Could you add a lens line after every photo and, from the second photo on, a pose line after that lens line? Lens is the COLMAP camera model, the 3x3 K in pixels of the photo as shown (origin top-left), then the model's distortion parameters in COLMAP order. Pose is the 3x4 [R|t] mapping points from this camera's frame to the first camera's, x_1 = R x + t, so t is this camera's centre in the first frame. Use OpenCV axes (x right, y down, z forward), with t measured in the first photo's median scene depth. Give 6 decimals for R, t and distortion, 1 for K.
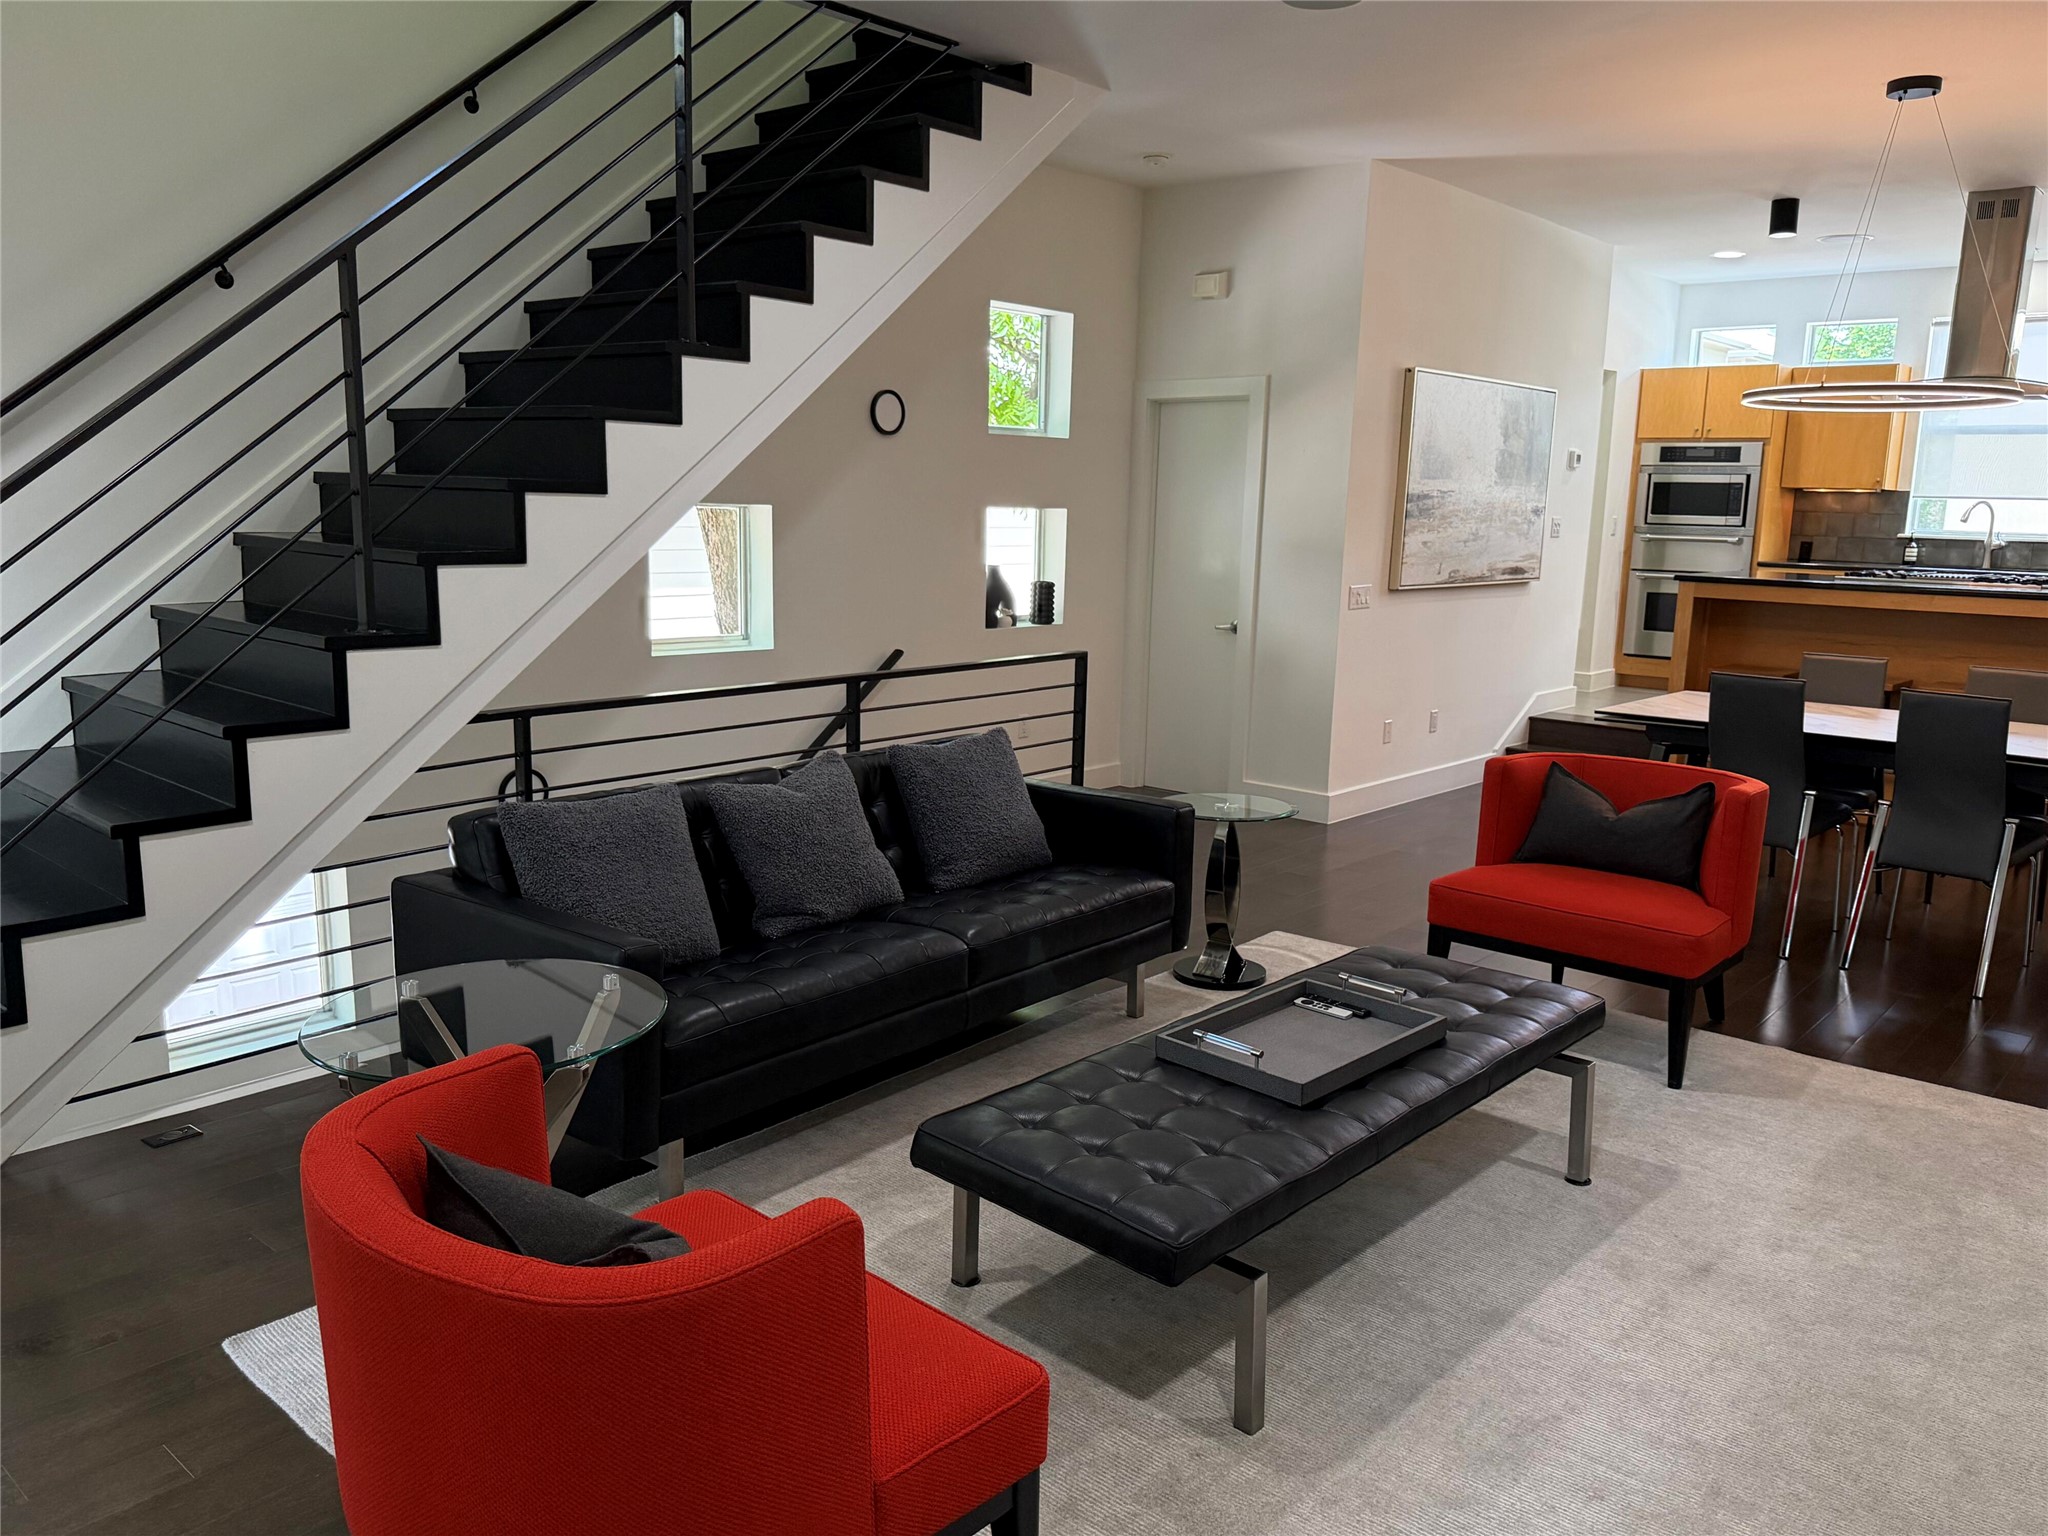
lens RADIAL K [[1540.6, 0, 1023.7], [0, 1540.6, 774.2], [0, 0, 1]] dist [0.057101, -0.092982]
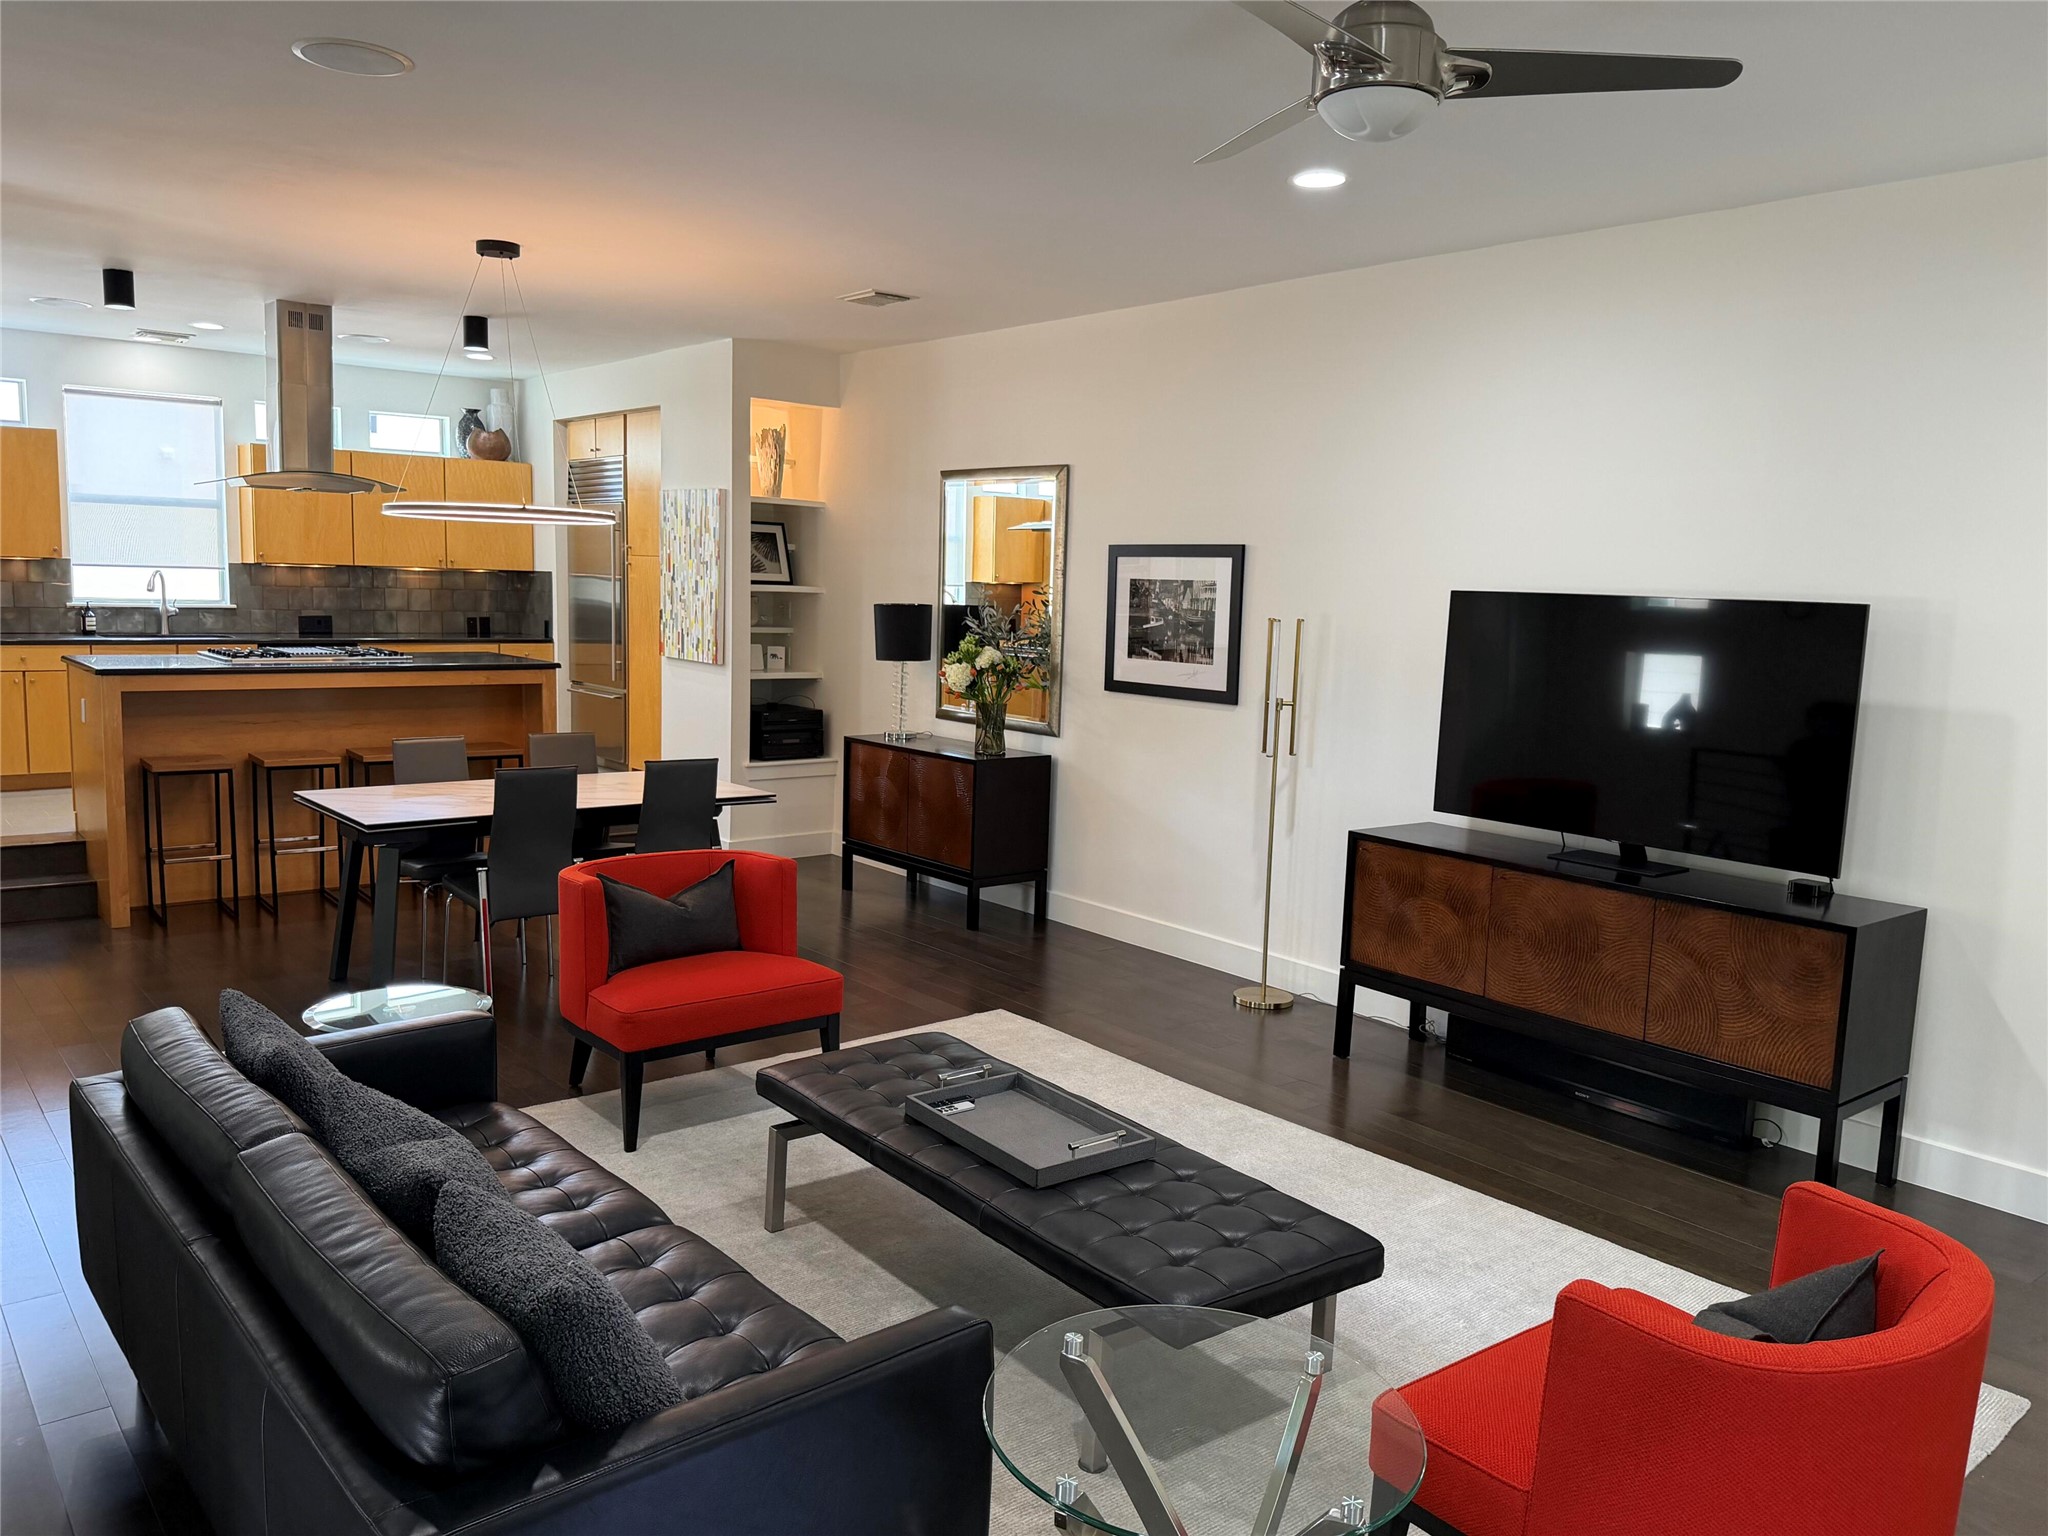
lens RADIAL K [[1540.6, 0, 1016.9], [0, 1540.6, 763.1], [0, 0, 1]] dist [0.057101, -0.092982]
pose [[0.168365, -0.132467, 0.976783, -0.398050], [0.146319, 0.983310, 0.108131, -0.097106], [-0.974805, 0.124716, 0.184938, 0.330182]]
